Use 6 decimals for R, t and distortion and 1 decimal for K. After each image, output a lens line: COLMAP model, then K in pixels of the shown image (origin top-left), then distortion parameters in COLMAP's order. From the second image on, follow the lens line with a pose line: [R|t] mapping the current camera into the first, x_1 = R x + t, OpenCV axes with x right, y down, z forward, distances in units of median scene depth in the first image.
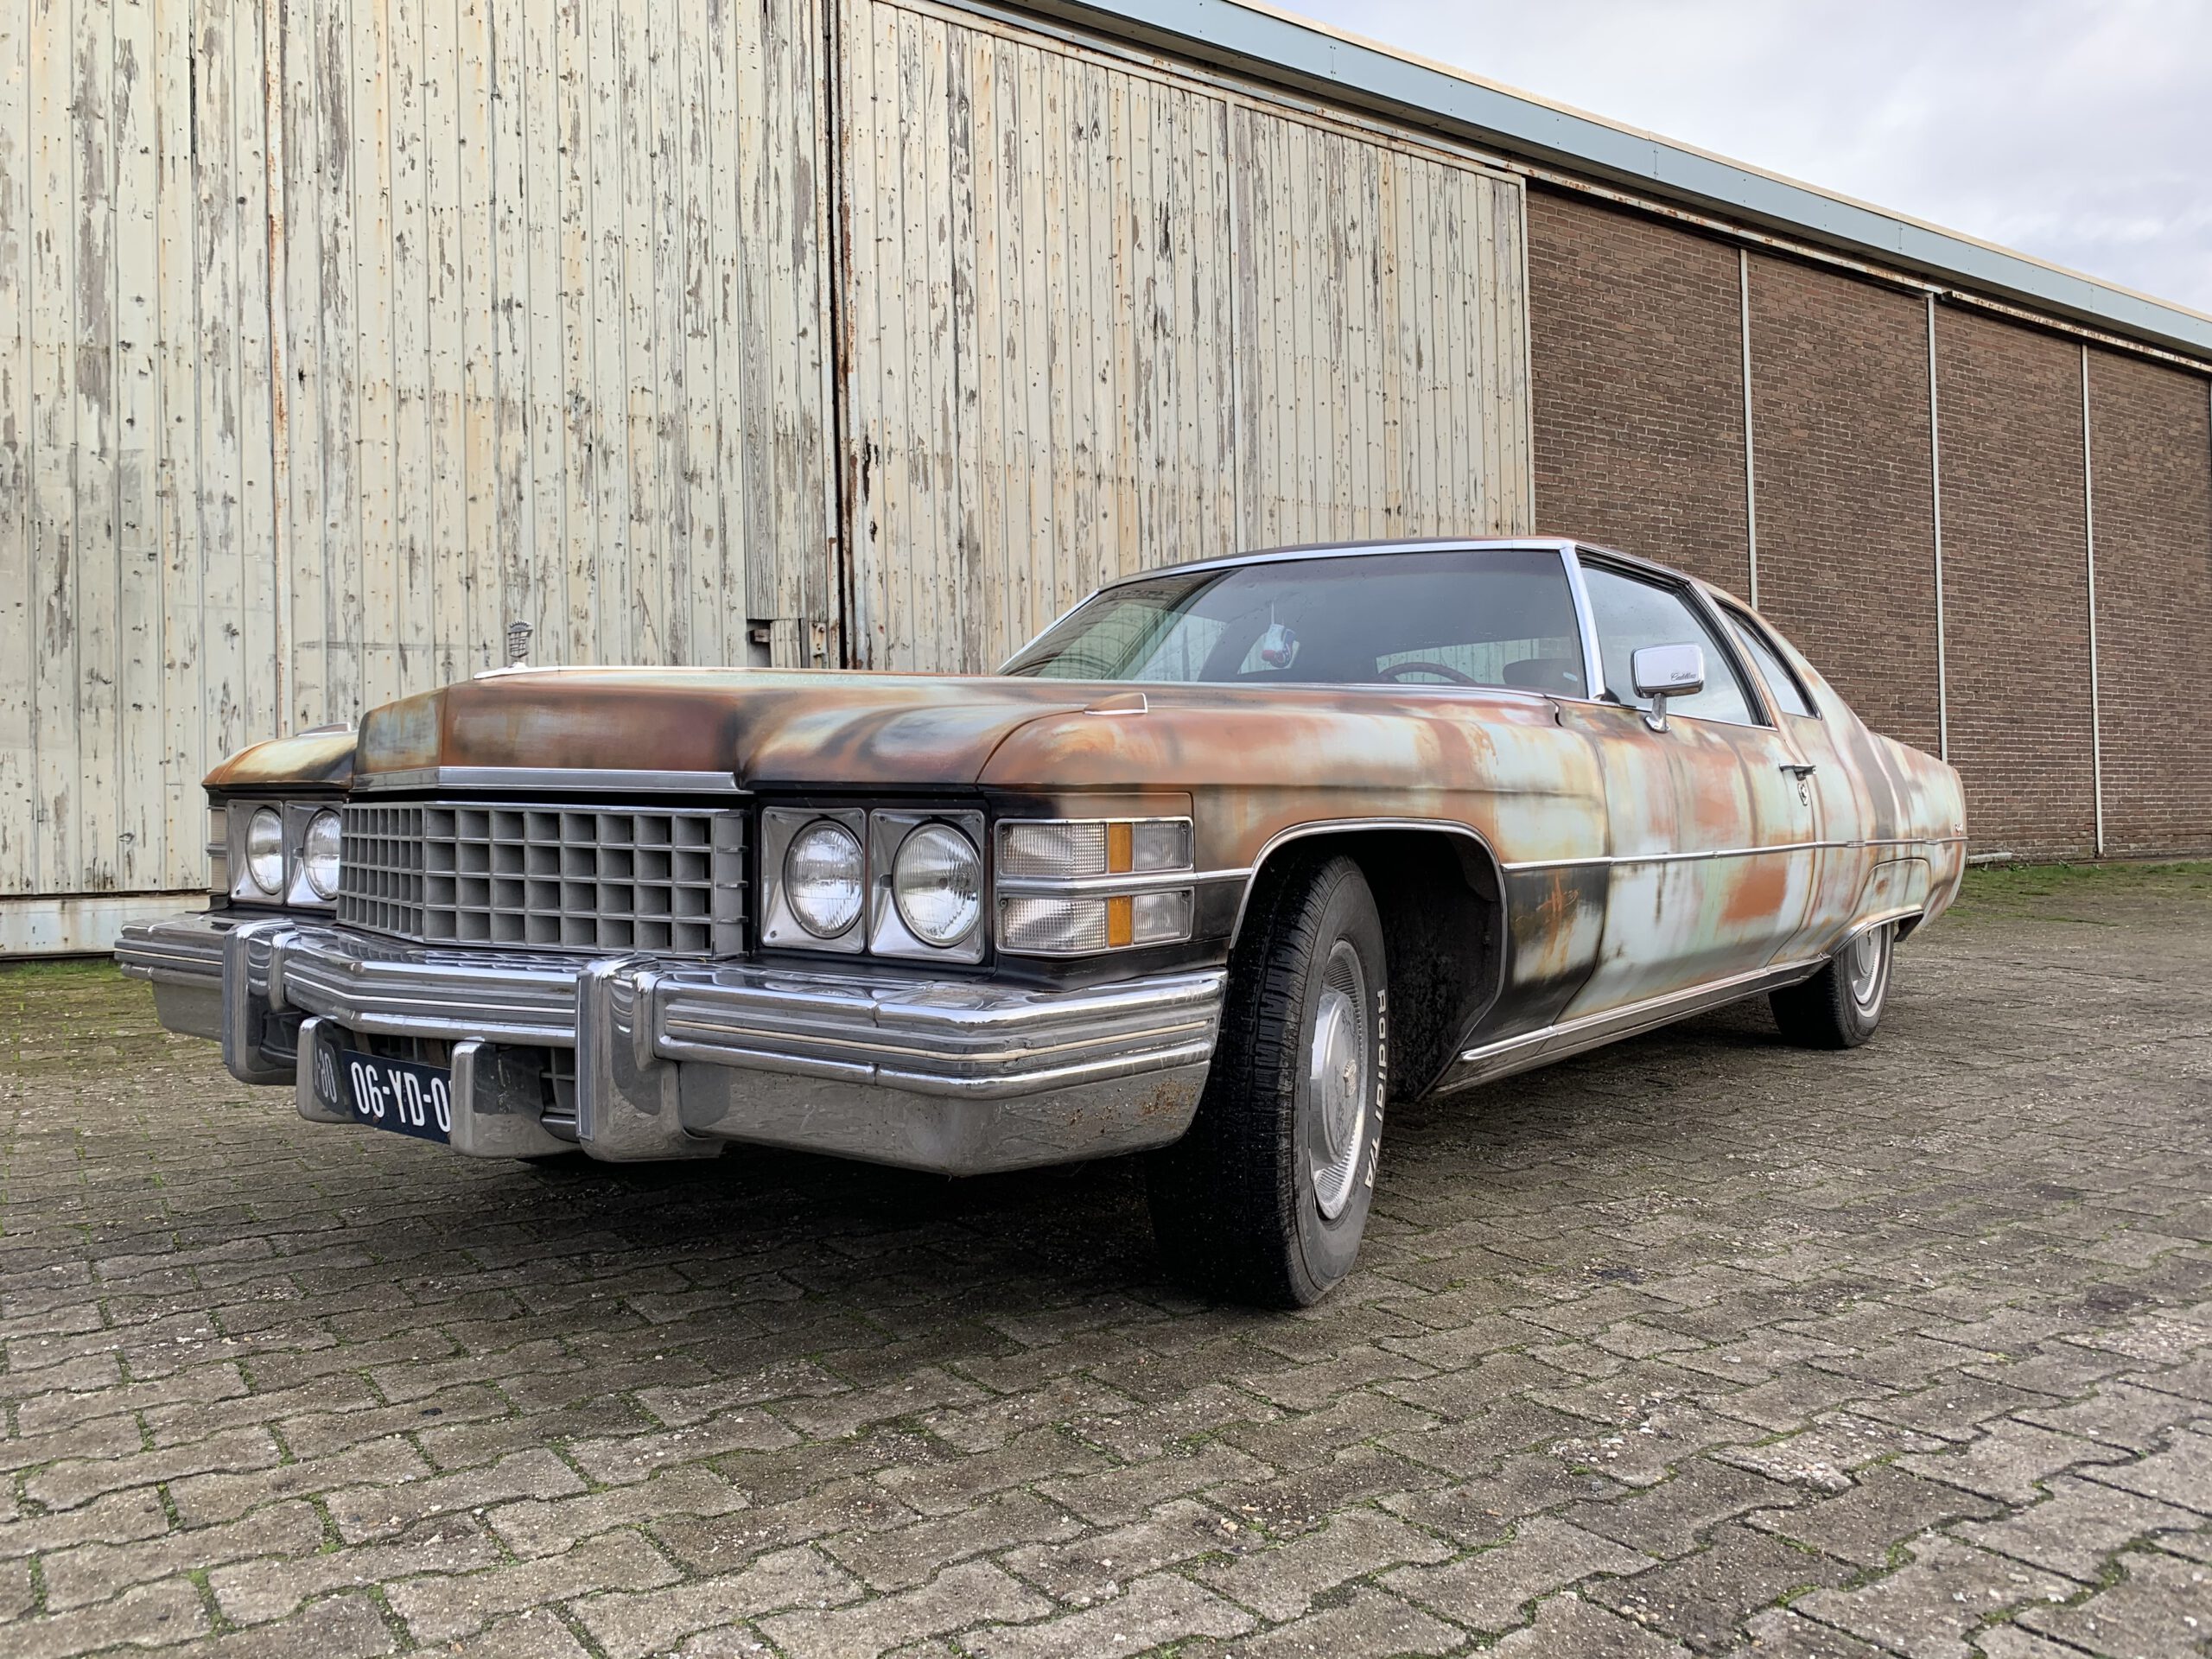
lens RADIAL K [[1673.7, 0, 1114.6], [0, 1673.7, 850.2], [0, 0, 1]] dist [0.008210, -0.000985]
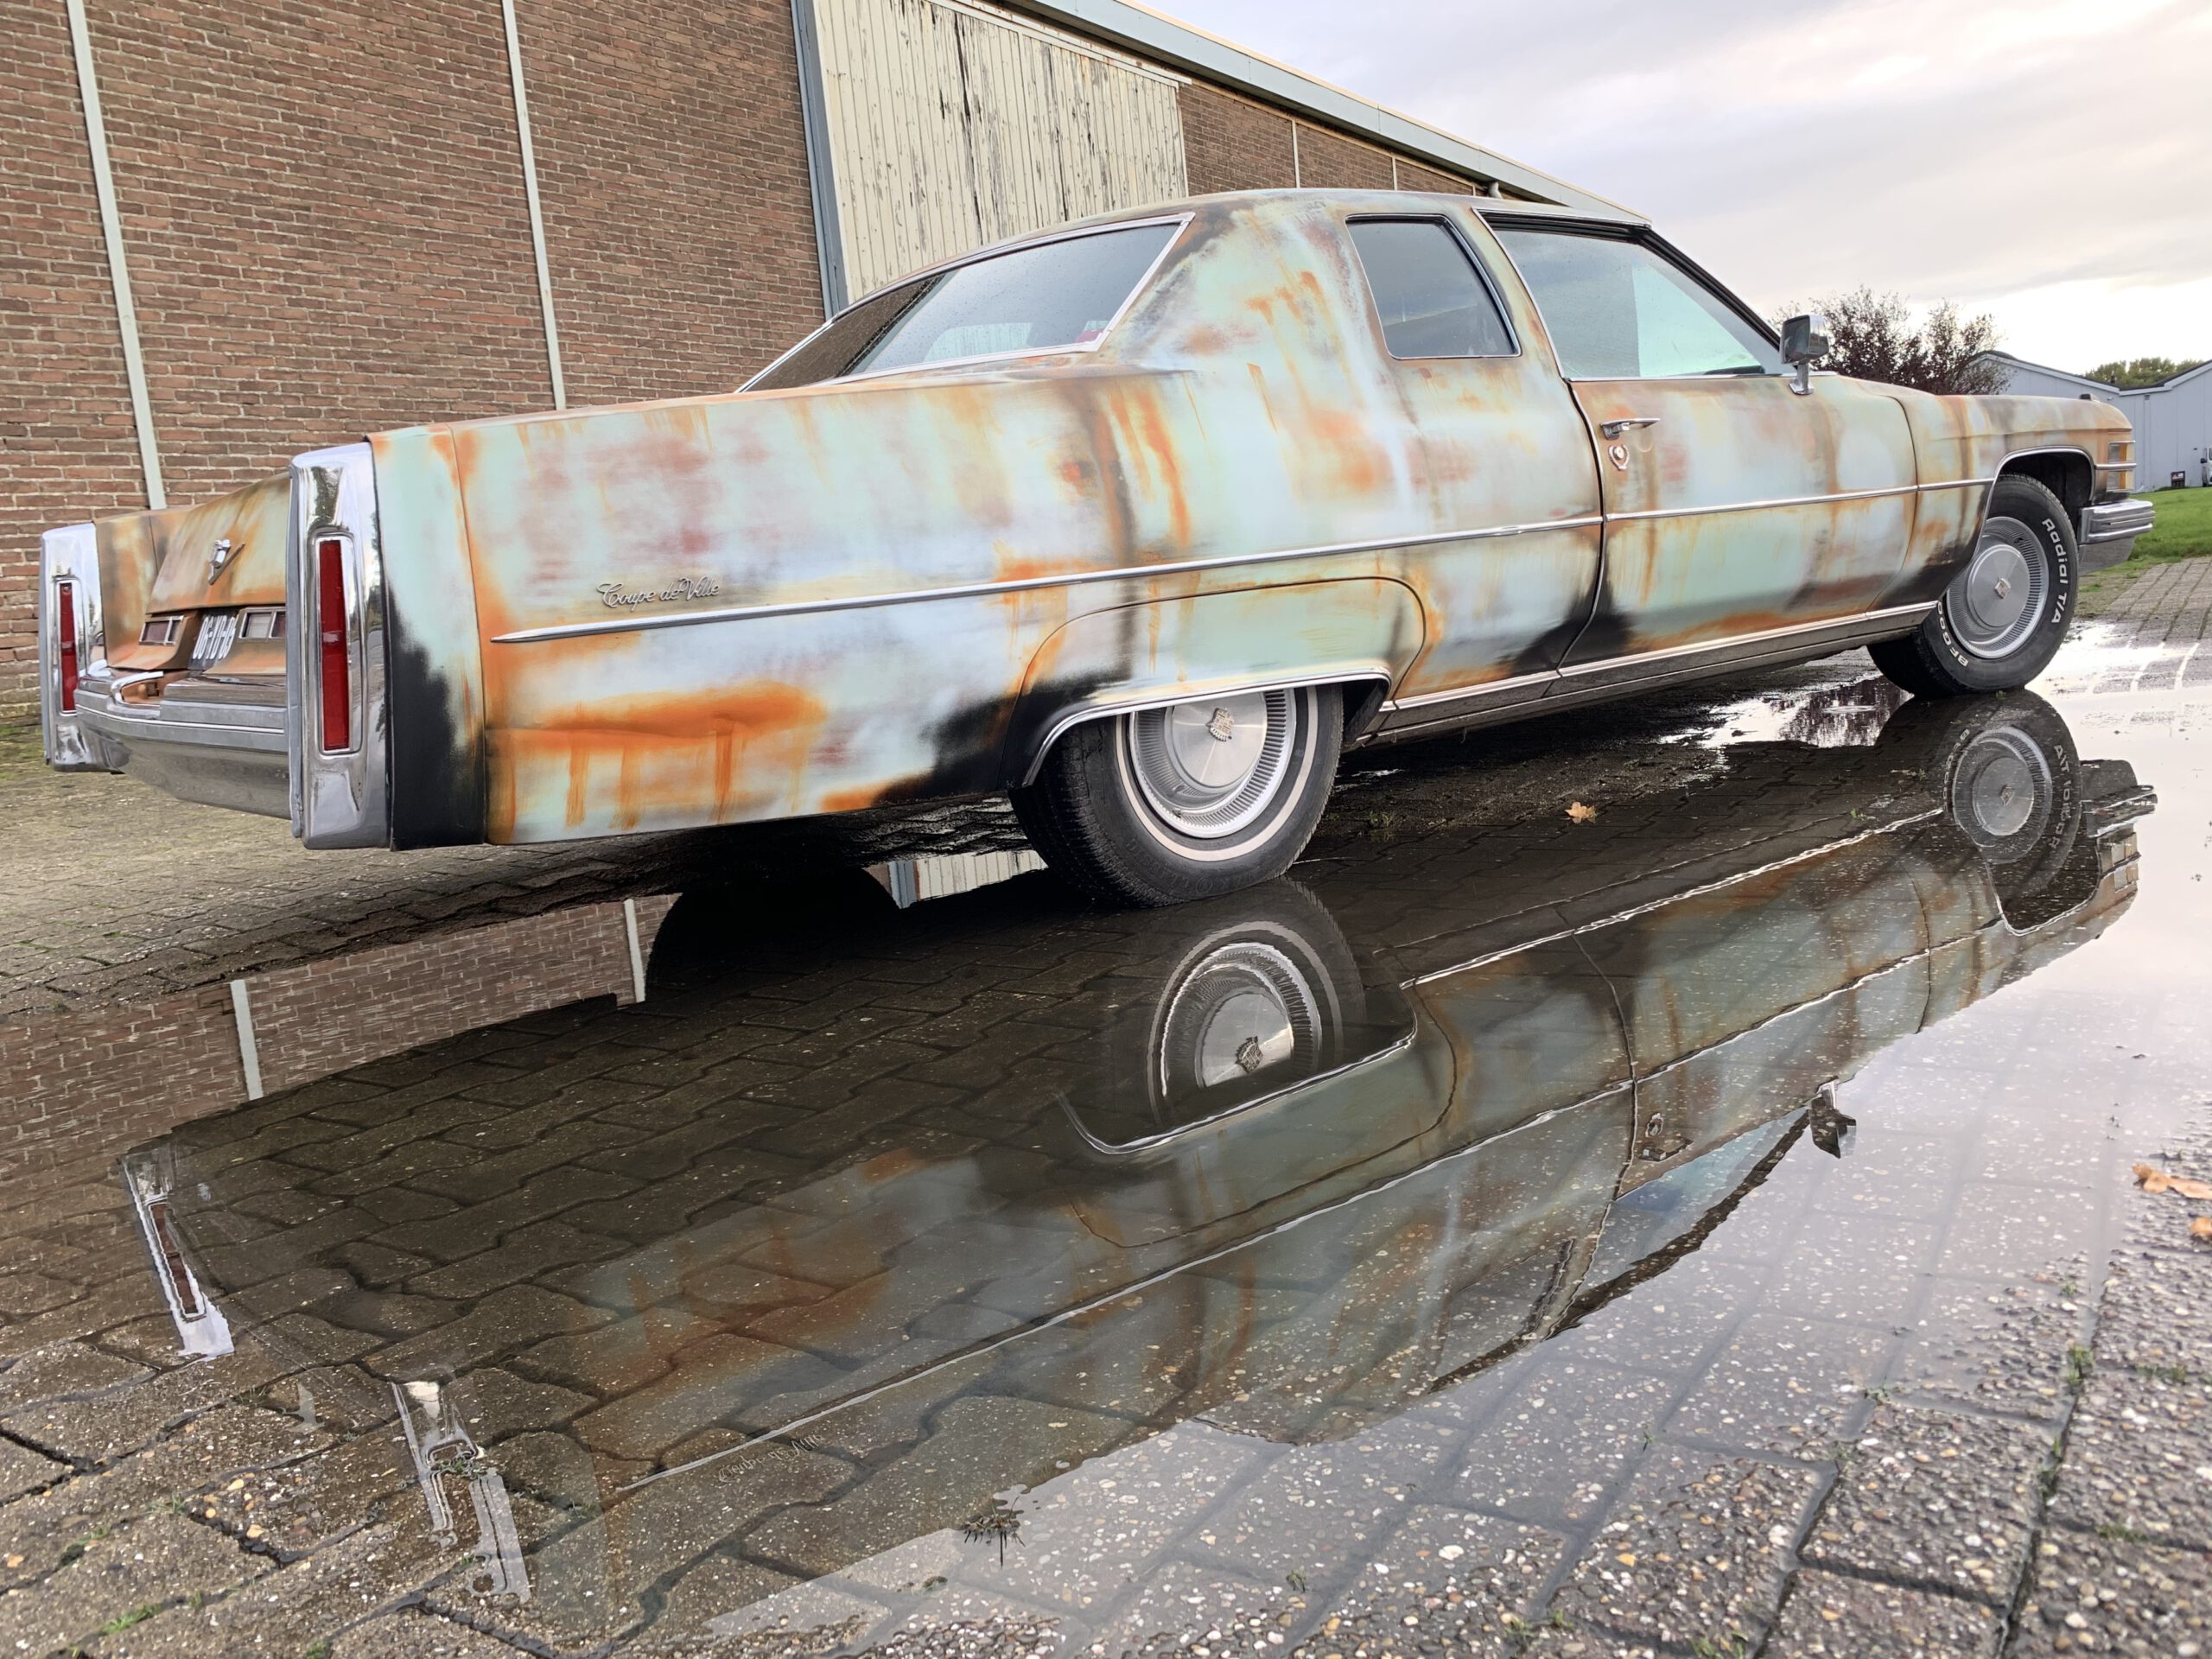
lens RADIAL K [[1694.4, 0, 1080.7], [0, 1694.4, 812.9], [0, 0, 1]] dist [0.009014, -0.000947]
pose [[0.927432, -0.108484, 0.357912, 1.123745], [0.067329, 0.989800, 0.125547, -0.011720], [-0.367881, -0.092338, 0.925277, 0.636573]]
